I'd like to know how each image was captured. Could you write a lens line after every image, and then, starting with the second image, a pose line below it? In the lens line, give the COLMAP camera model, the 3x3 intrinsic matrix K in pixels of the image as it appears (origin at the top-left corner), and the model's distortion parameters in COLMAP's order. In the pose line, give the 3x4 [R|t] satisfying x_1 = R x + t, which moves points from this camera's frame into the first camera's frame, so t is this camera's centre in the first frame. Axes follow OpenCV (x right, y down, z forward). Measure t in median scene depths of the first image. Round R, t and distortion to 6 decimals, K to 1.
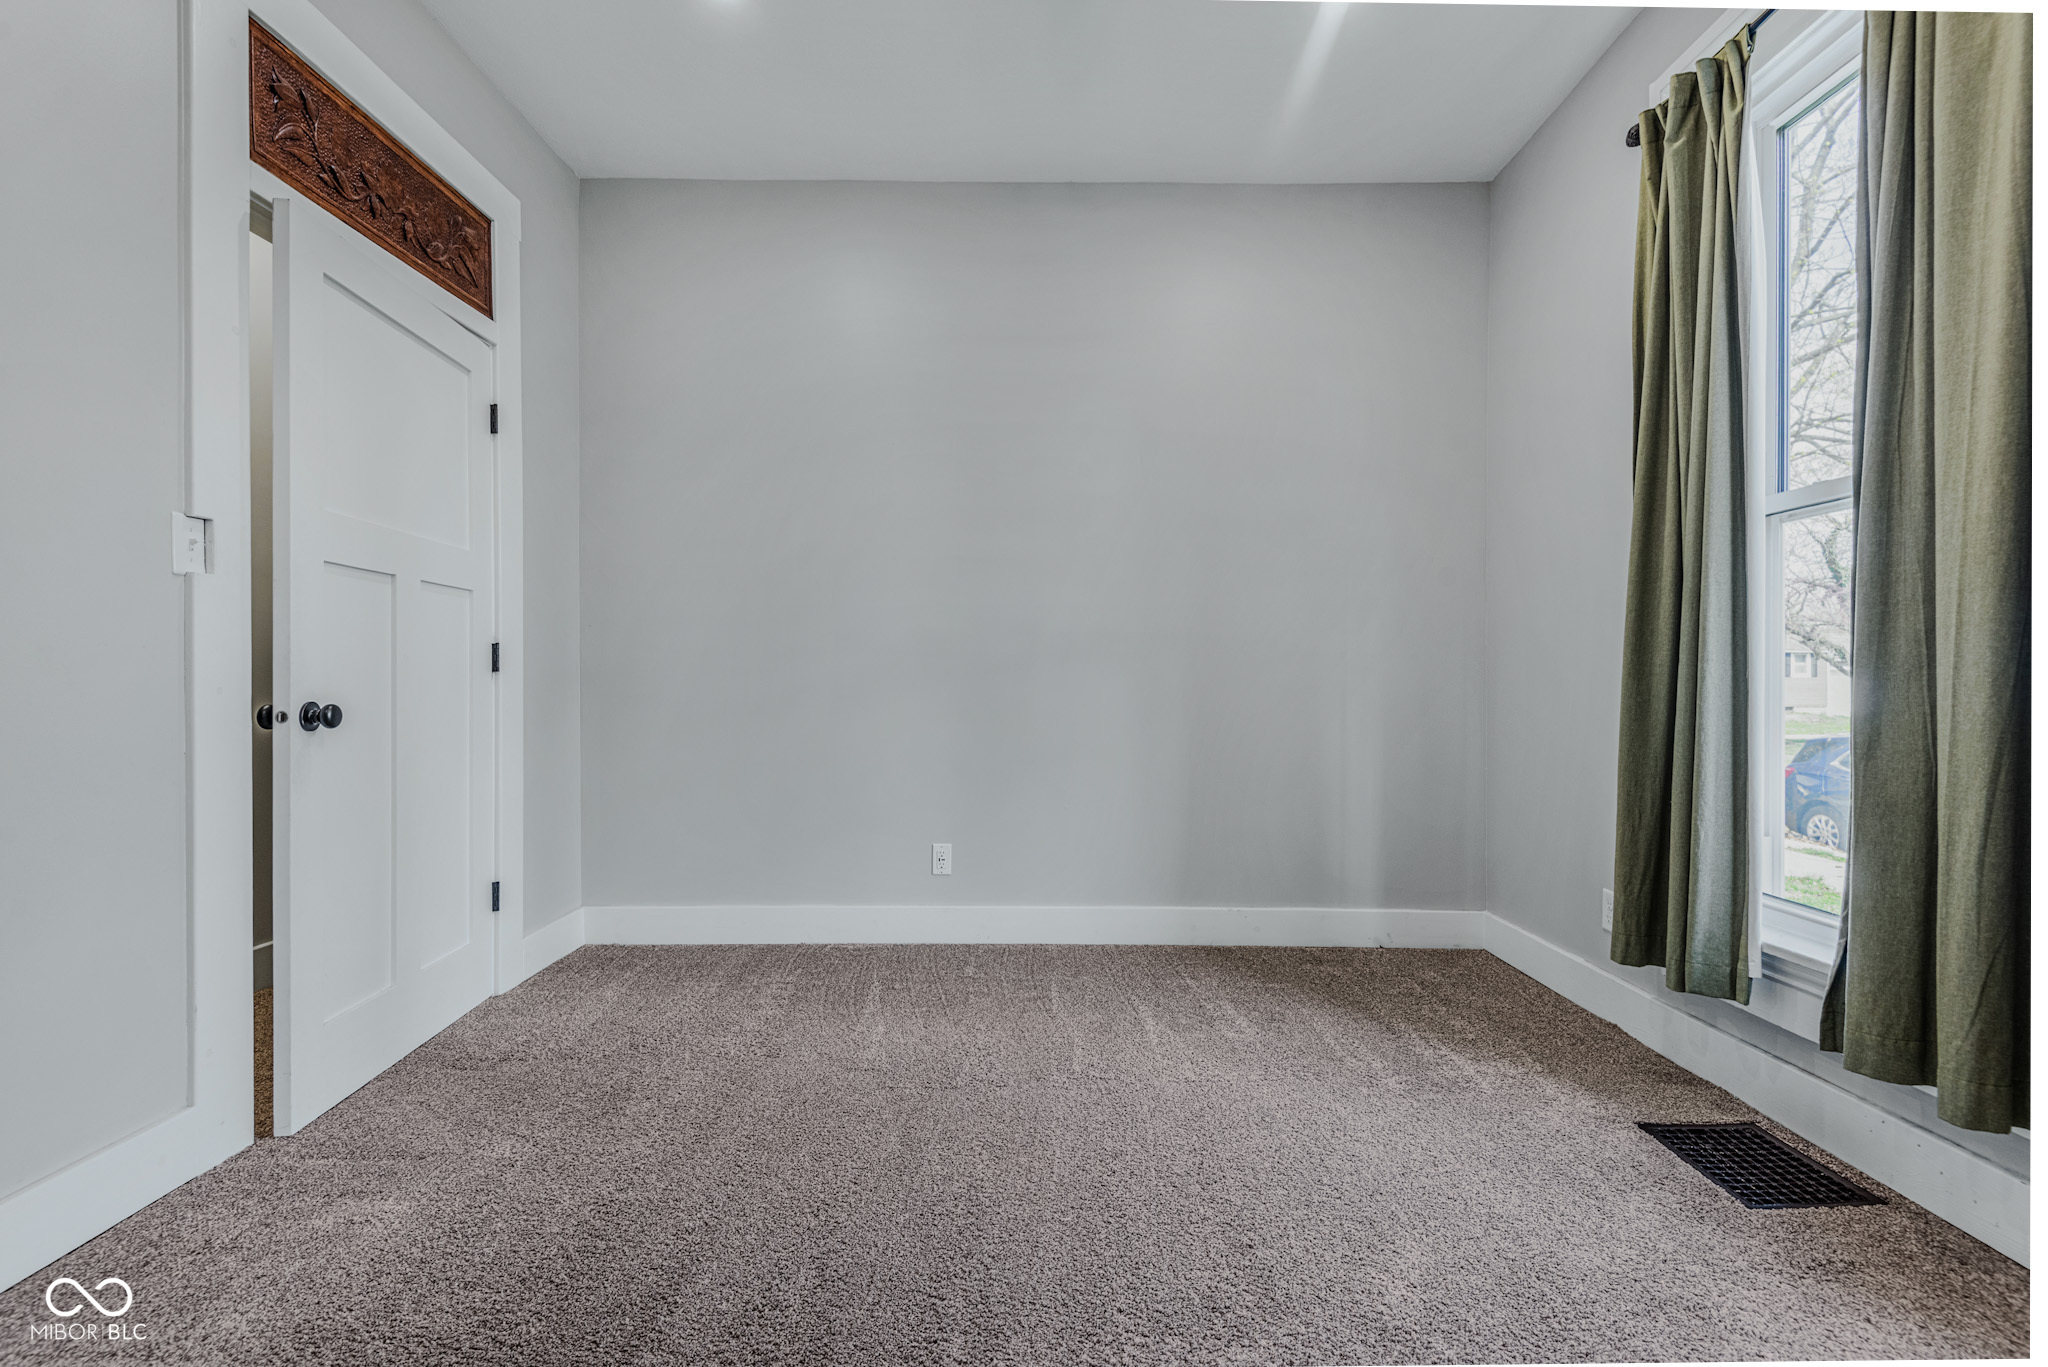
lens RADIAL K [[942.8, 0, 1027.4], [0, 942.8, 673.7], [0, 0, 1]] dist [0.052977, -0.036977]
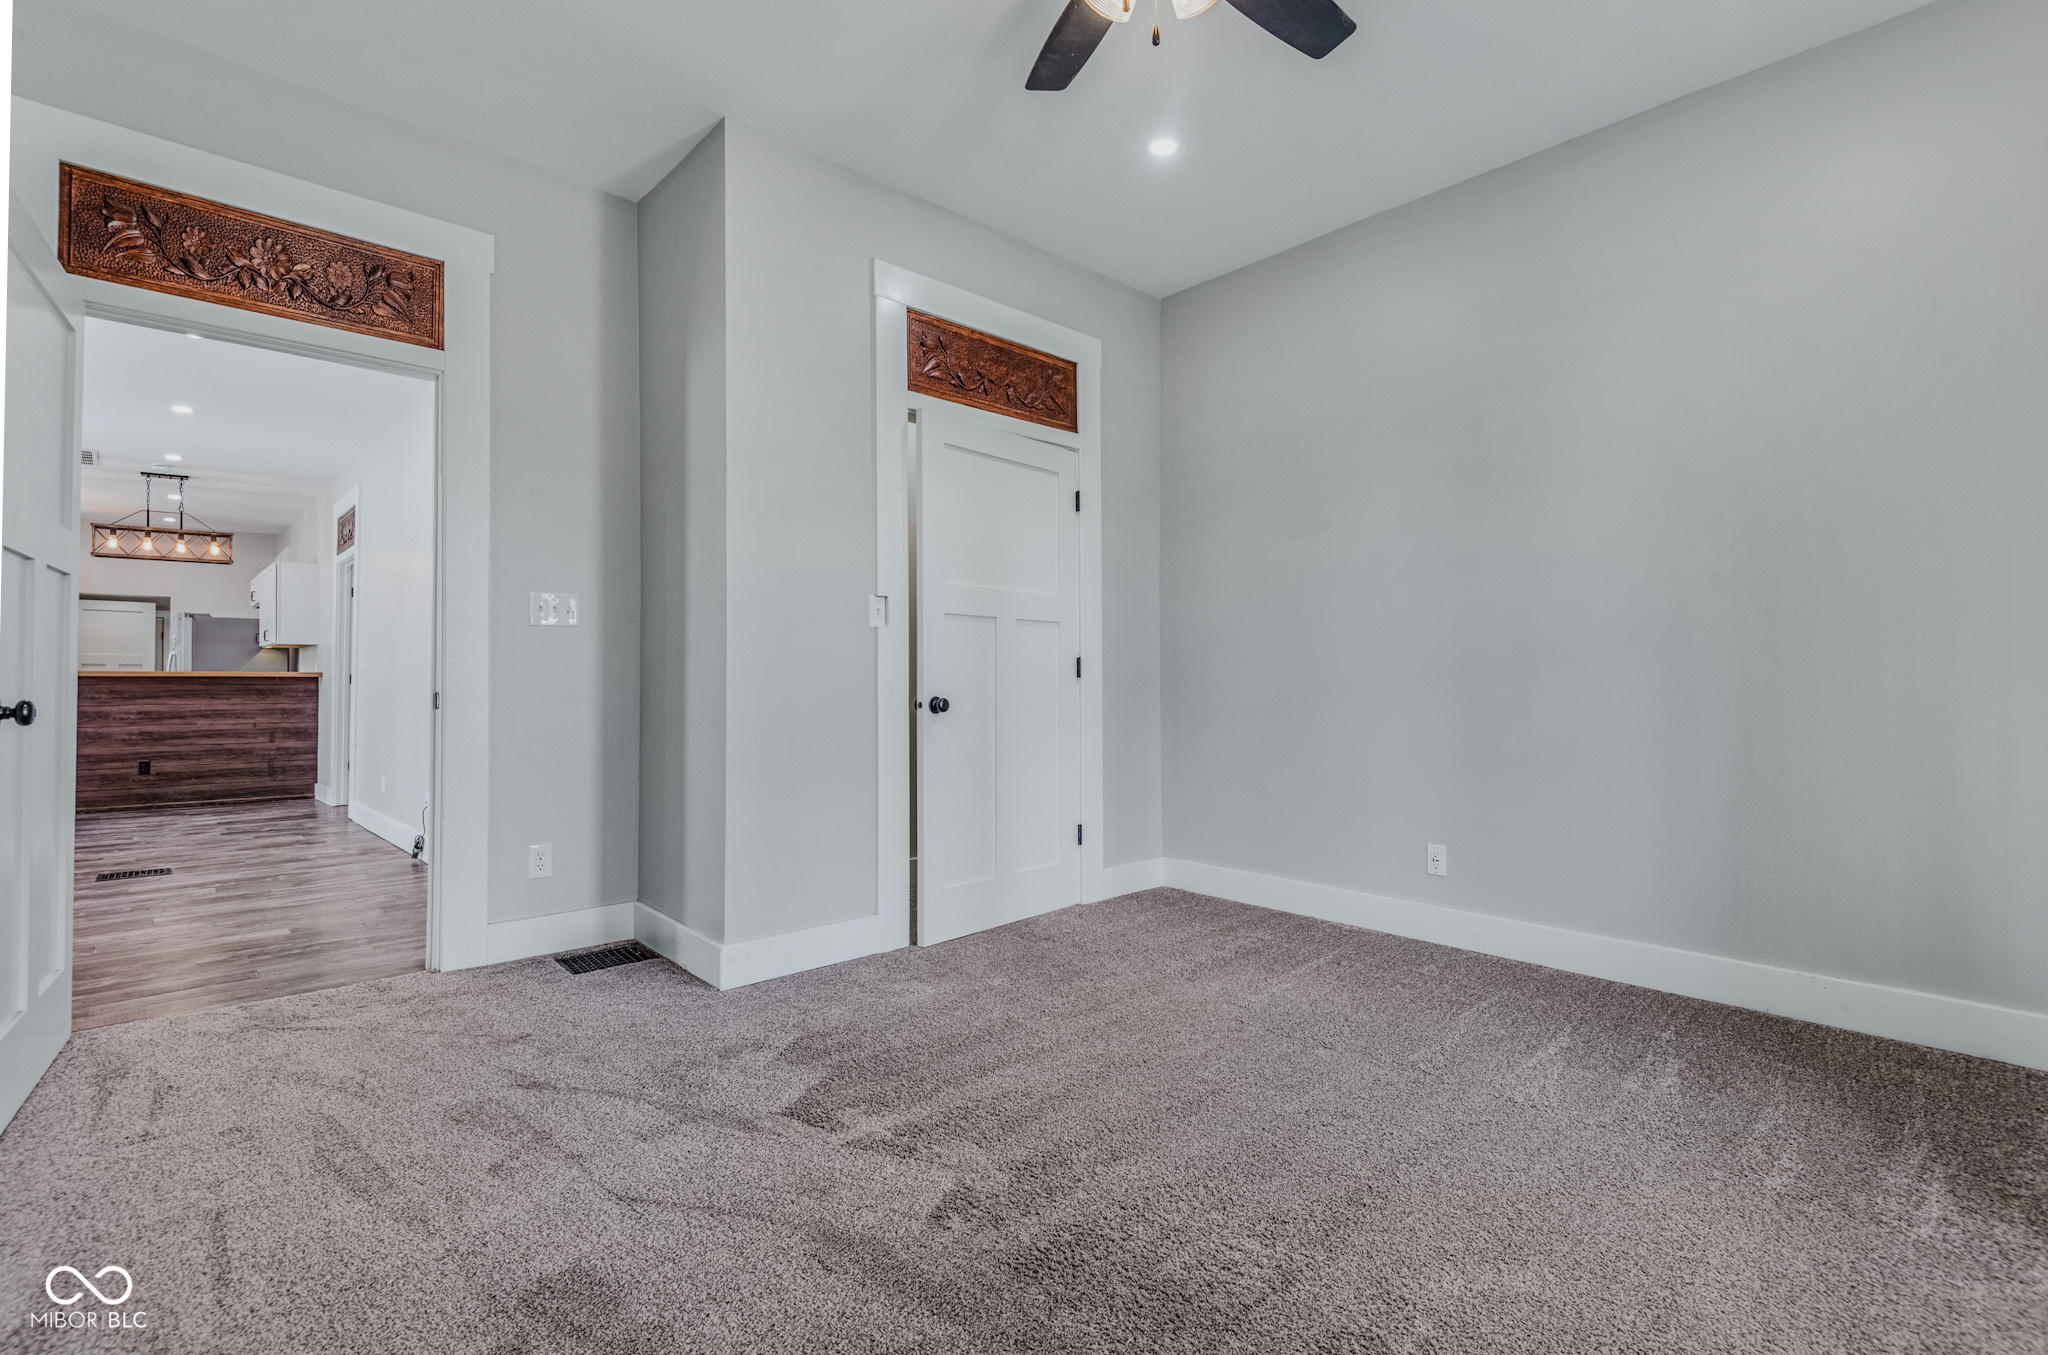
lens RADIAL K [[954.4, 0, 1023.7], [0, 954.4, 666.6], [0, 0, 1]] dist [0.003351, -0.001091]
pose [[0.662947, -0.015045, -0.748515, 0.501213], [0.009058, 0.999886, -0.012075, -0.002079], [0.748611, 0.001225, 0.663008, -0.006881]]
